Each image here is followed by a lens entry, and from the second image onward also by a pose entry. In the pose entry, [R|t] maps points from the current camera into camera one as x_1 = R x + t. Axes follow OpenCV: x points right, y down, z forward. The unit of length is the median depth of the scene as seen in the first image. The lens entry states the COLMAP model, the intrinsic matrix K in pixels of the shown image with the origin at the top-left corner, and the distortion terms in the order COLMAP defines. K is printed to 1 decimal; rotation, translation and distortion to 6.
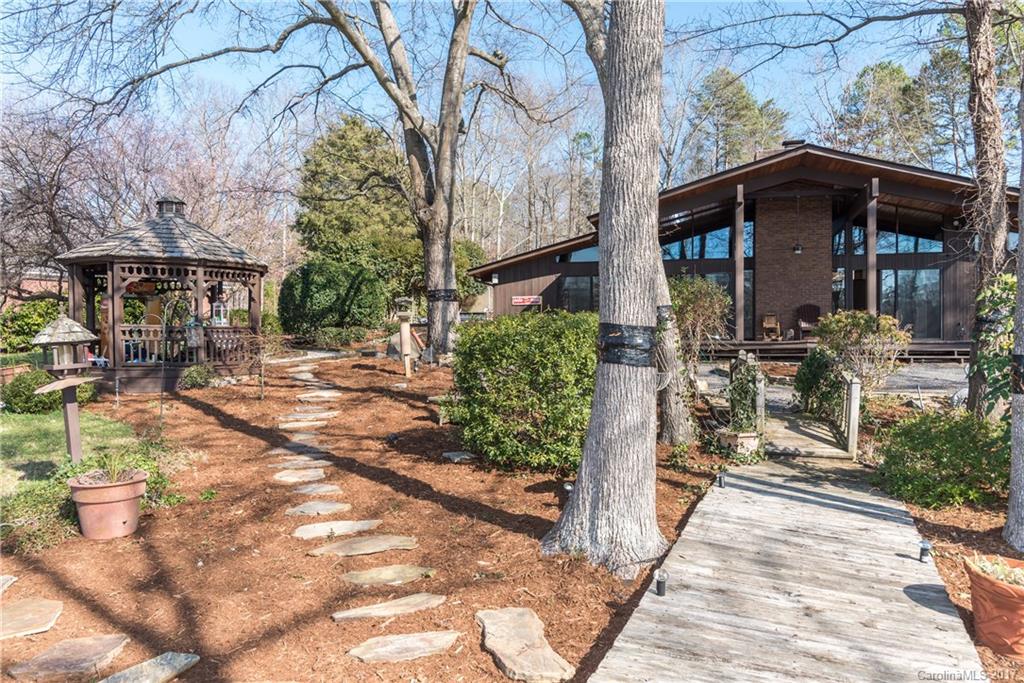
lens RADIAL K [[739.4, 0, 510.0], [0, 739.4, 341.6], [0, 0, 1]] dist [0.002288, -0.000317]
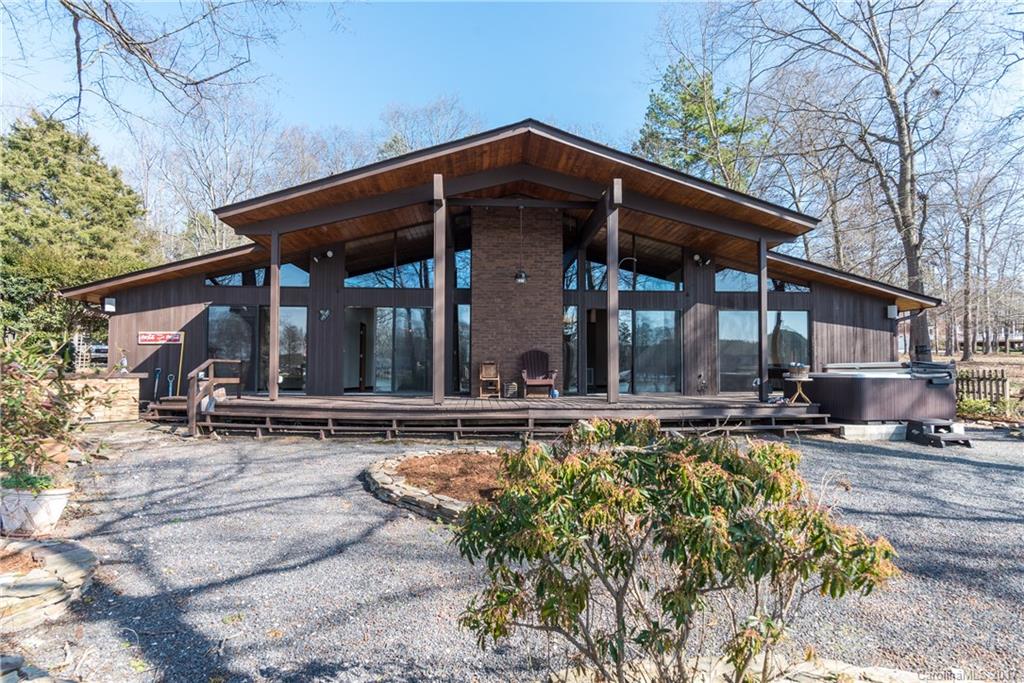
lens RADIAL K [[556.9, 0, 513.1], [0, 556.9, 344.7], [0, 0, 1]] dist [0.007828, 0.000401]
pose [[0.948938, 0.014167, 0.315146, 0.217030], [-0.001156, 0.999141, -0.041434, -0.035011], [-0.315462, 0.038954, 0.948138, 0.498164]]
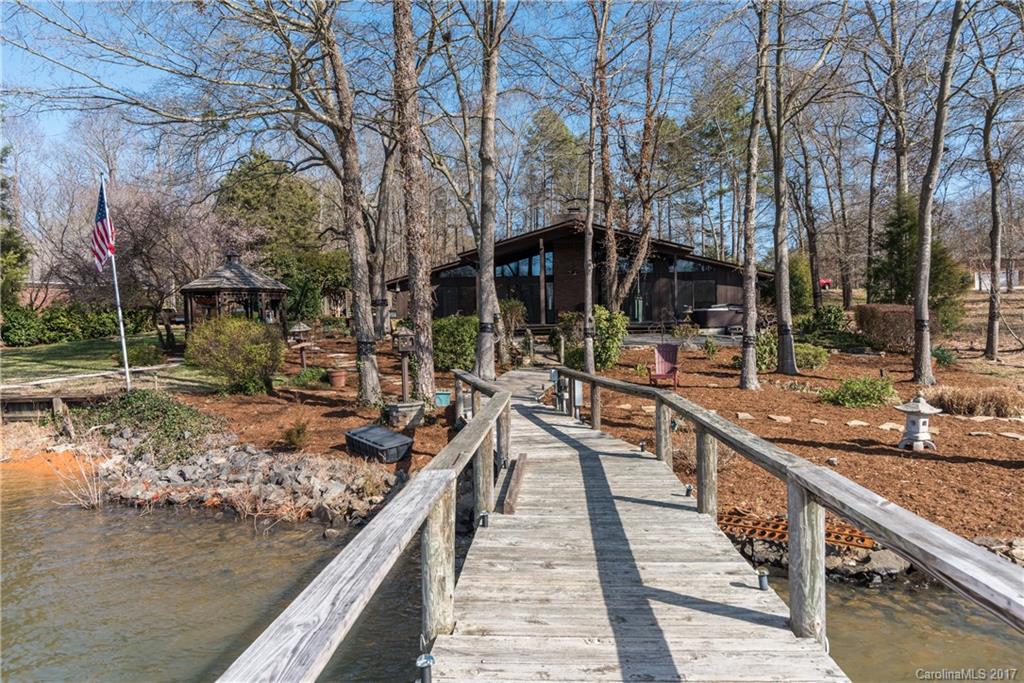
lens RADIAL K [[739.4, 0, 512.9], [0, 739.4, 342.3], [0, 0, 1]] dist [0.002288, -0.000317]
pose [[0.978247, -0.025568, 0.205863, -0.137922], [0.021091, 0.999491, 0.023915, -0.002592], [-0.206370, -0.019053, 0.978288, -0.769802]]
